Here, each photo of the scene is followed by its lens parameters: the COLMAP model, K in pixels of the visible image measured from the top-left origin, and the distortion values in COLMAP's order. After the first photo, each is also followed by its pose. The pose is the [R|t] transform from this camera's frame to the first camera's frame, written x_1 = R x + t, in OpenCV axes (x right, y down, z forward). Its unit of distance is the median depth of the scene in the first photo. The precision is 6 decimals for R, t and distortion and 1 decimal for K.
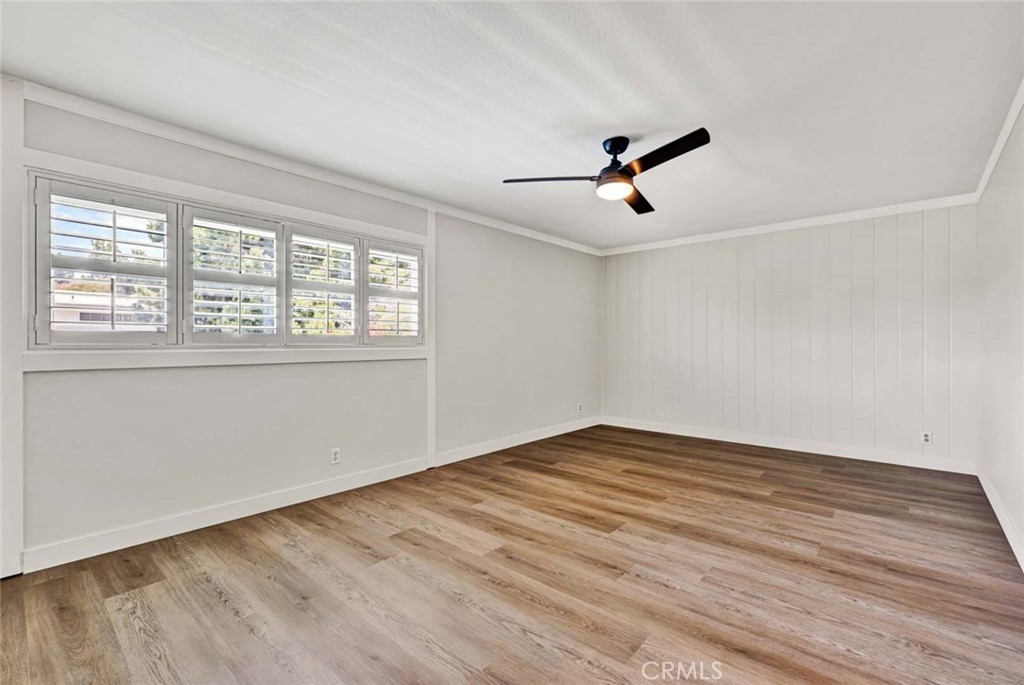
lens RADIAL K [[451.9, 0, 512.3], [0, 451.9, 343.9], [0, 0, 1]] dist [-0.005531, 0.000422]
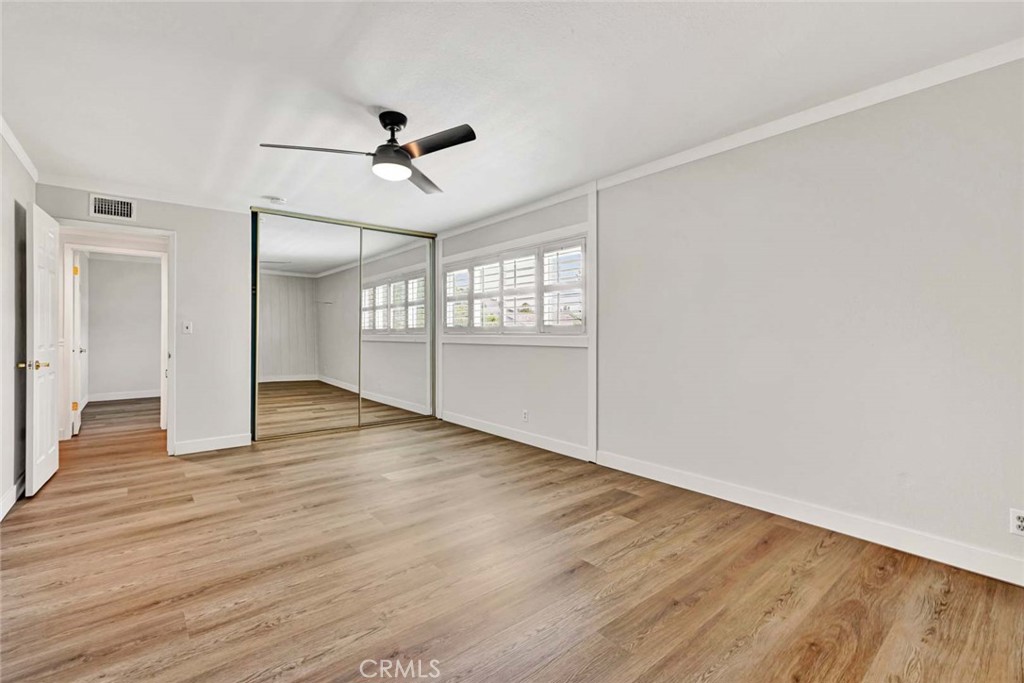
lens RADIAL K [[448.2, 0, 512.4], [0, 448.2, 335.3], [0, 0, 1]] dist [-0.004096, -0.001007]
pose [[-0.149399, 0.005420, -0.988762, 1.206268], [0.000351, 0.999985, 0.005428, 0.001237], [0.988777, 0.000464, -0.149399, 1.501682]]
